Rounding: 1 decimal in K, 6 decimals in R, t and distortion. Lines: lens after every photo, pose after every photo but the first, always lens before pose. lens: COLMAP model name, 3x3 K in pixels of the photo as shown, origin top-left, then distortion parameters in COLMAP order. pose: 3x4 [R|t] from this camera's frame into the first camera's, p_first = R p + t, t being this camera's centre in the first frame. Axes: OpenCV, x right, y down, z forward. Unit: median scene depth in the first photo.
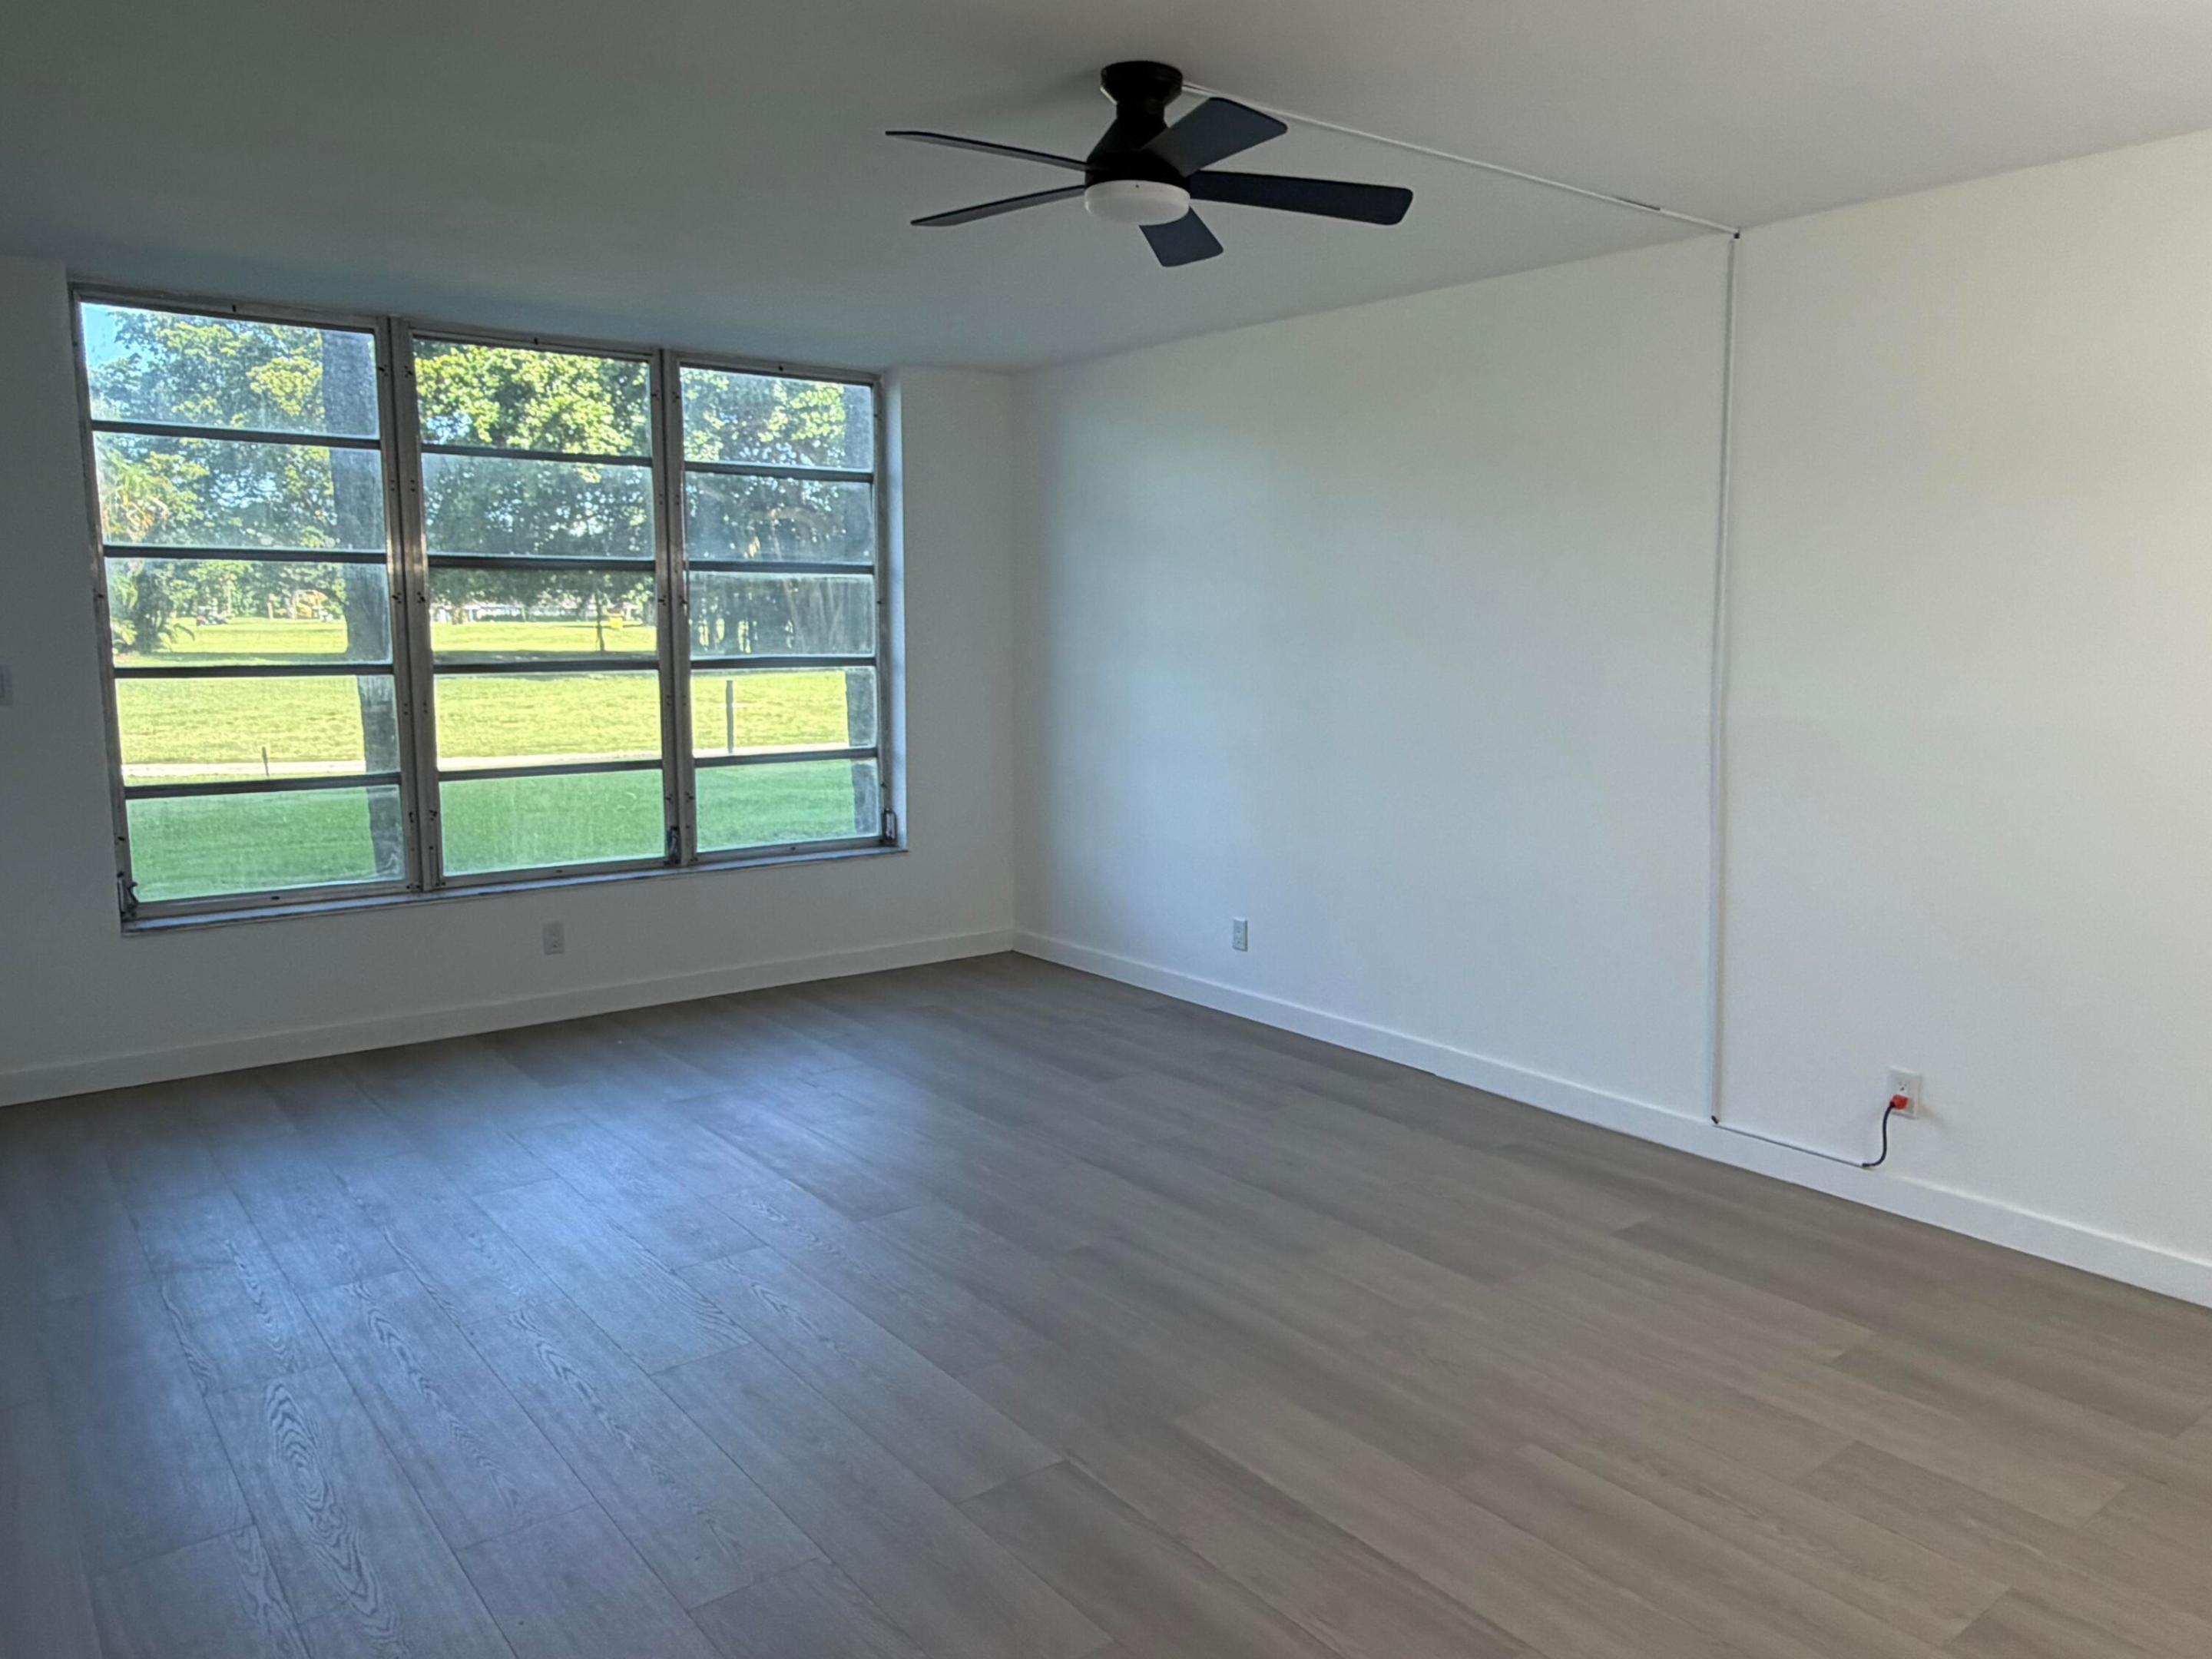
lens RADIAL K [[1550.4, 0, 1108.6], [0, 1550.4, 829.3], [0, 0, 1]] dist [0.000307, 0.000335]
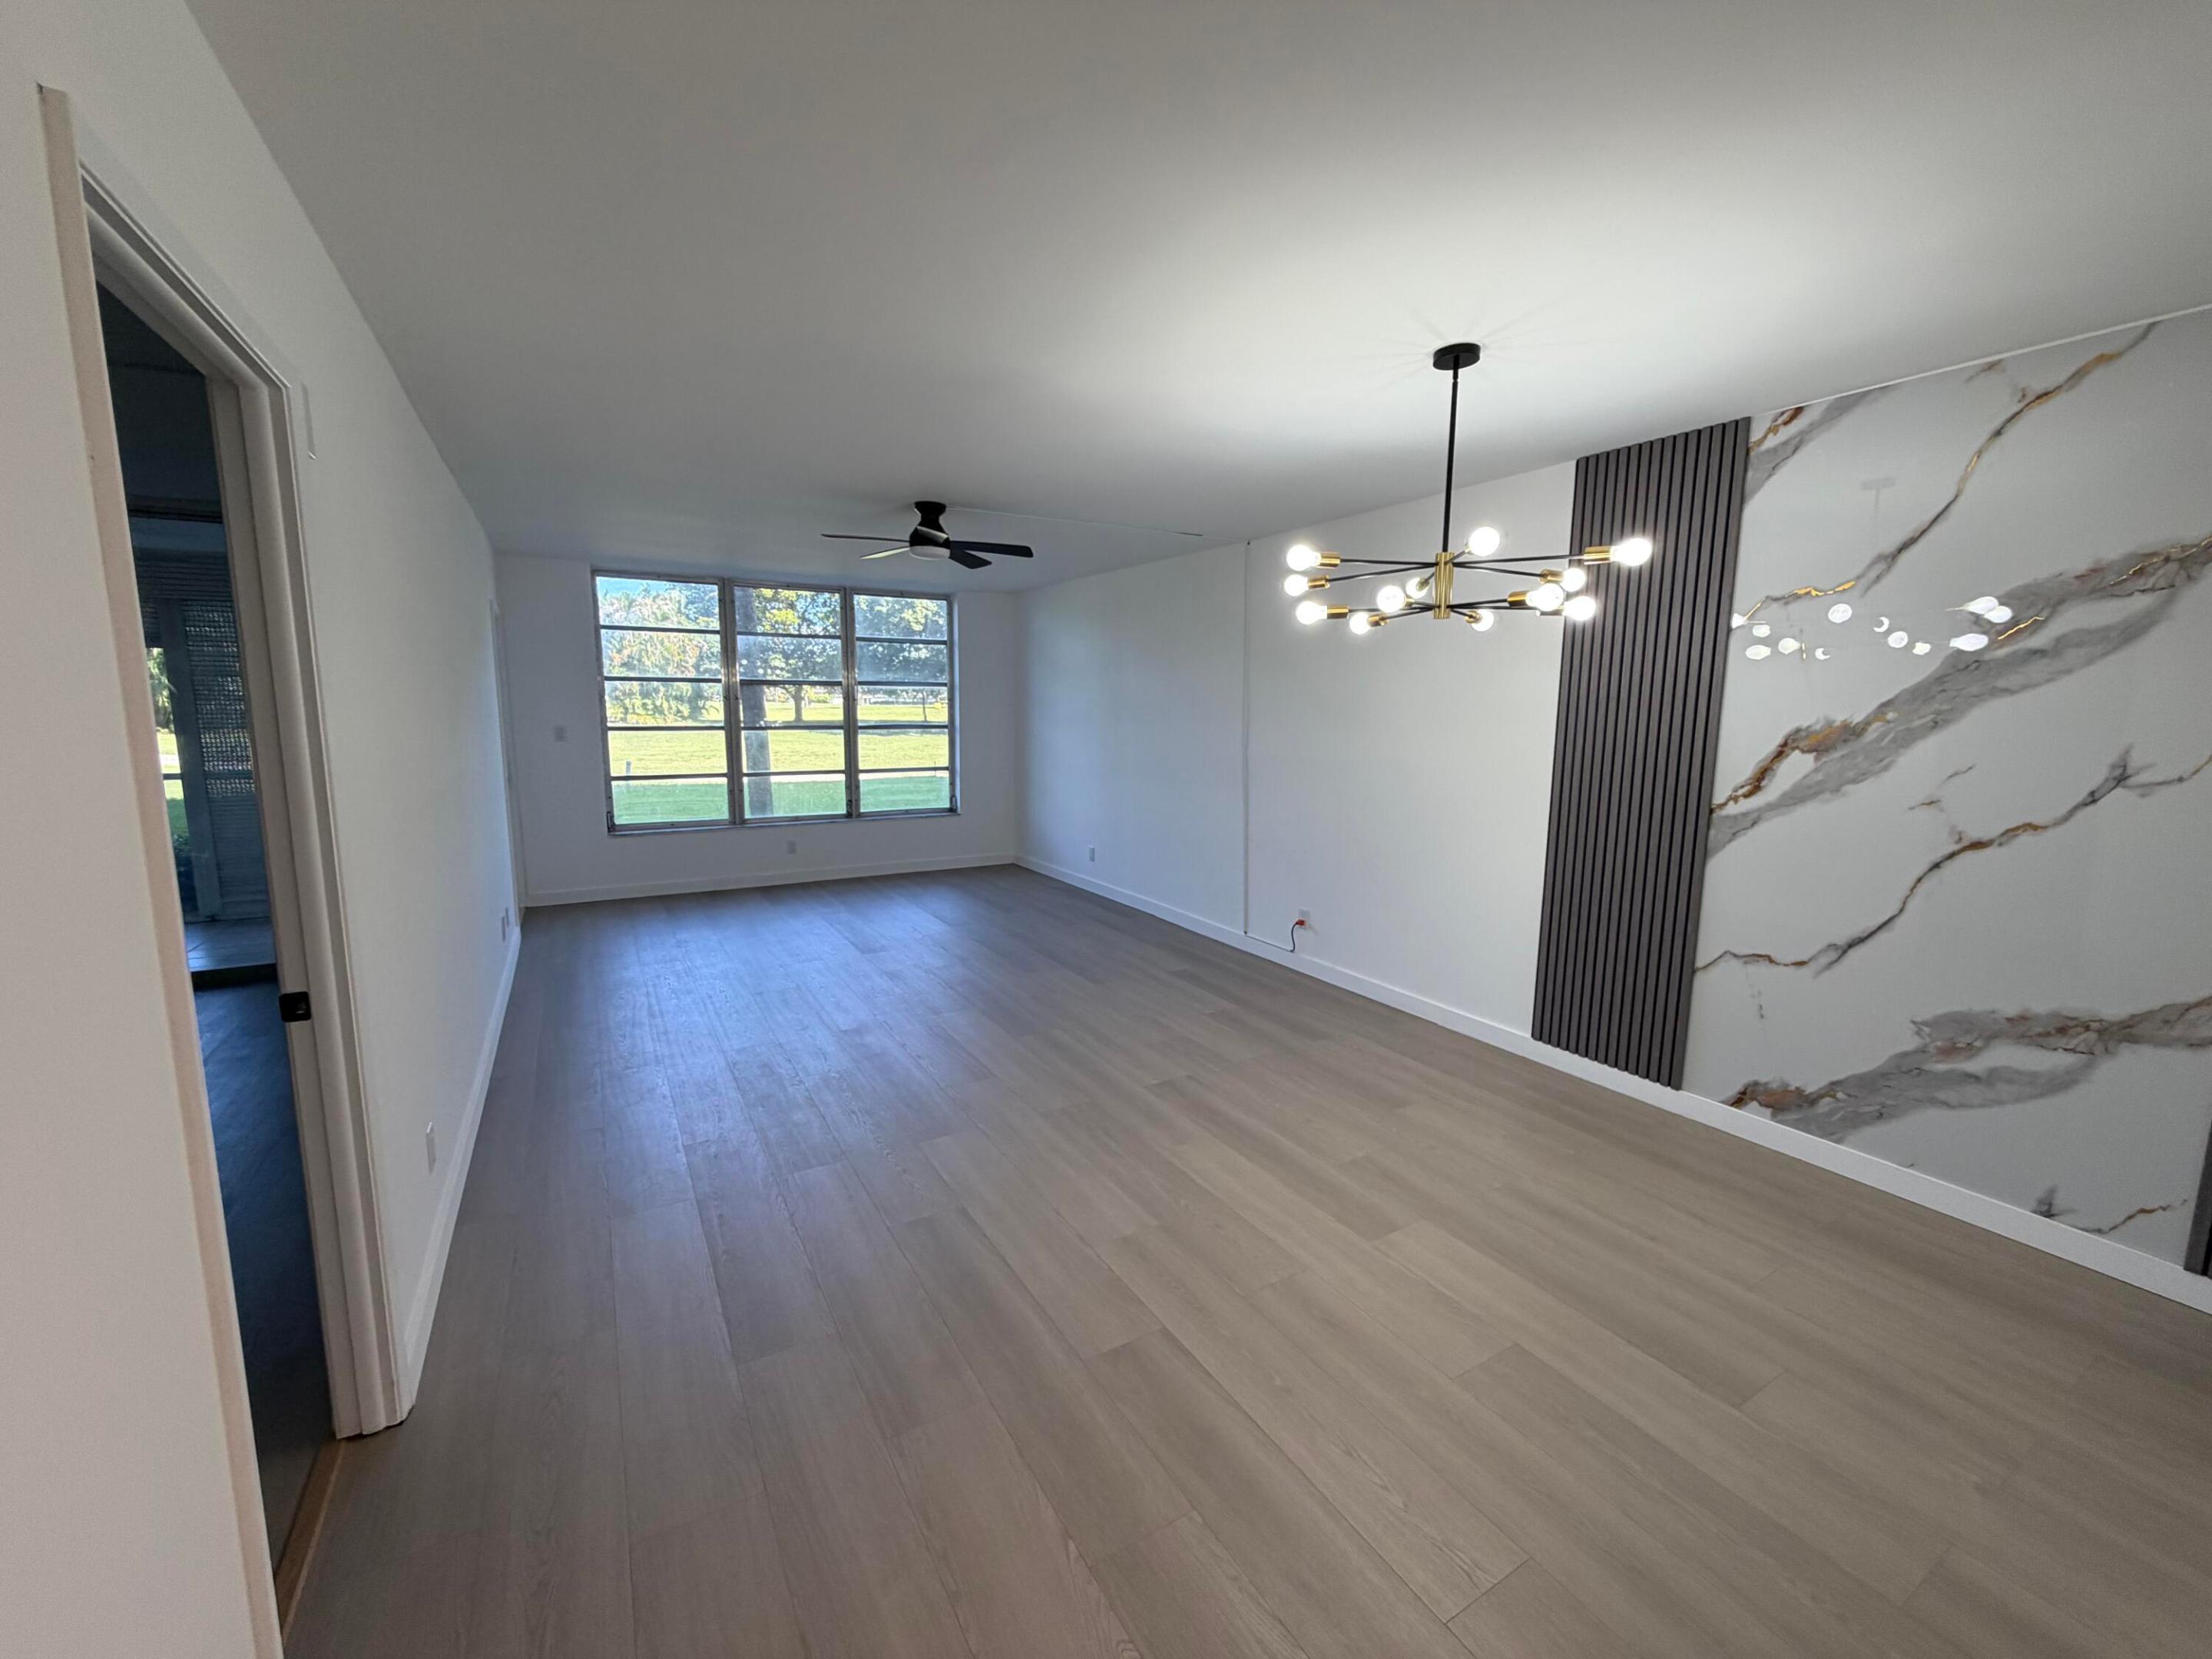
lens RADIAL K [[886.1, 0, 1104.8], [0, 886.1, 824.4], [0, 0, 1]] dist [0.002673, 0.000157]
pose [[0.991086, 0.023148, -0.131194, 0.277799], [-0.023128, 0.999731, 0.001673, 0.025155], [0.131197, 0.001376, 0.991355, -0.239973]]
